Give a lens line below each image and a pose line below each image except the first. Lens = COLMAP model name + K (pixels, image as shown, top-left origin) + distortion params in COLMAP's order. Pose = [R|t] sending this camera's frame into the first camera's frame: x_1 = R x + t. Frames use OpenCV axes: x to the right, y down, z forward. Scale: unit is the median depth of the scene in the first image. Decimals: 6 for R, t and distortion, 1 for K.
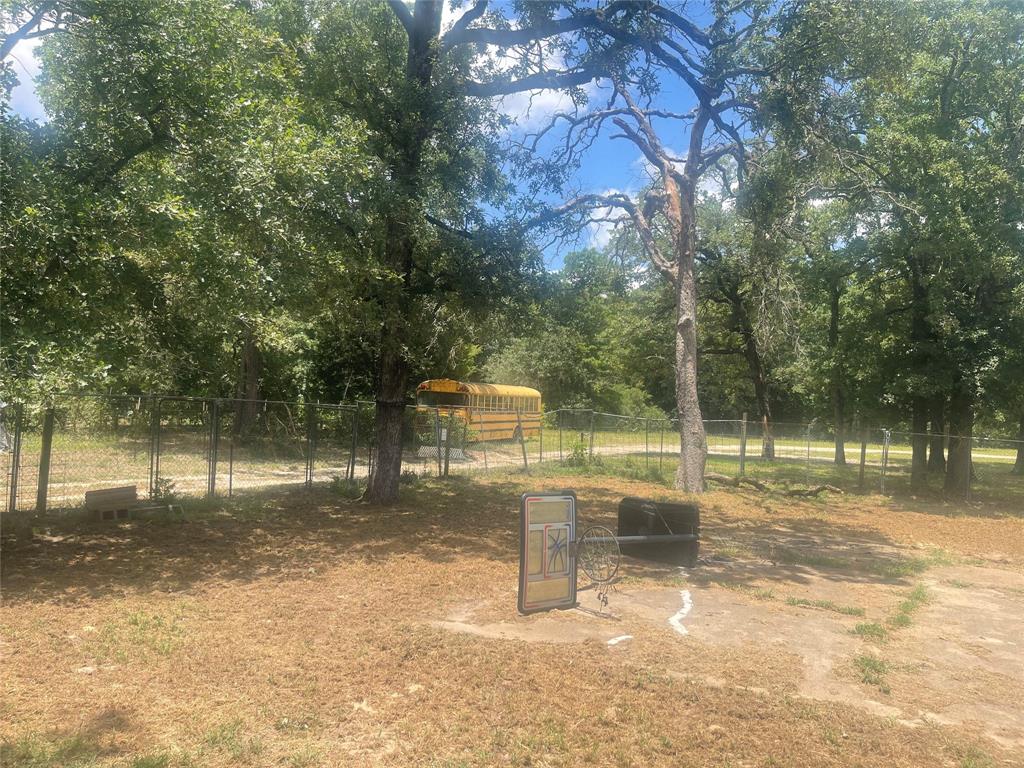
lens RADIAL K [[769.6, 0, 506.9], [0, 769.6, 379.4], [0, 0, 1]] dist [0.060757, -0.083908]
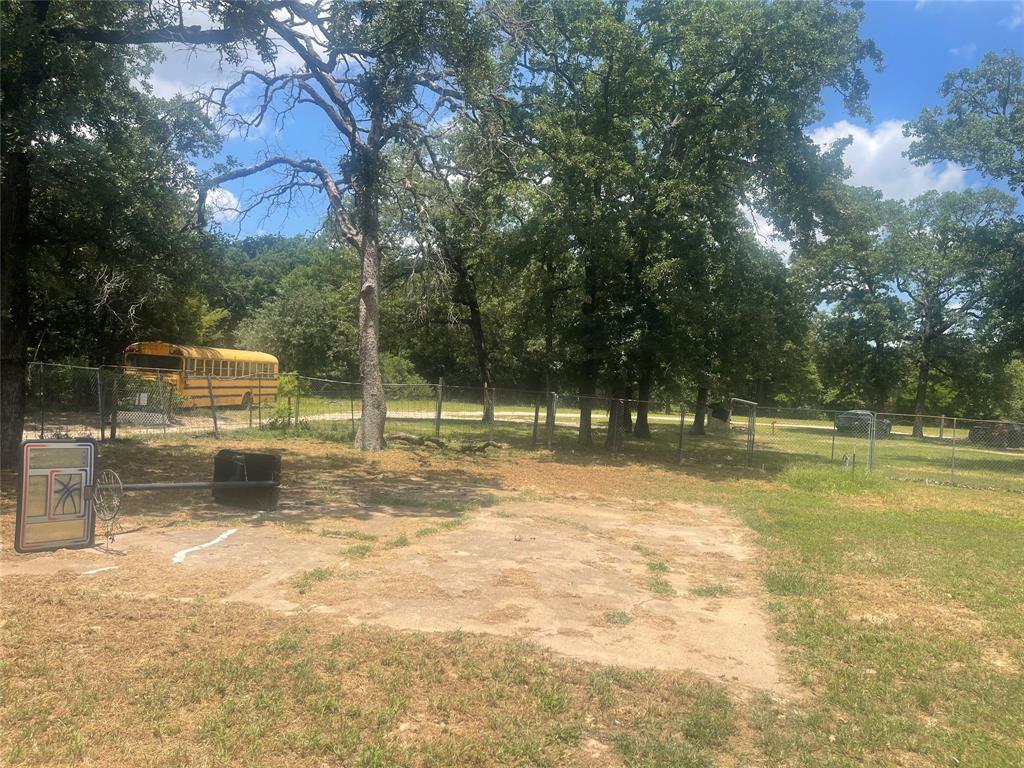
lens RADIAL K [[769.6, 0, 508.0], [0, 769.6, 390.4], [0, 0, 1]] dist [0.060757, -0.083908]
pose [[0.963815, 0.002970, 0.266554, 0.131388], [-0.017022, 0.998583, 0.050421, 0.006556], [-0.266027, -0.053134, 0.962500, -0.060907]]
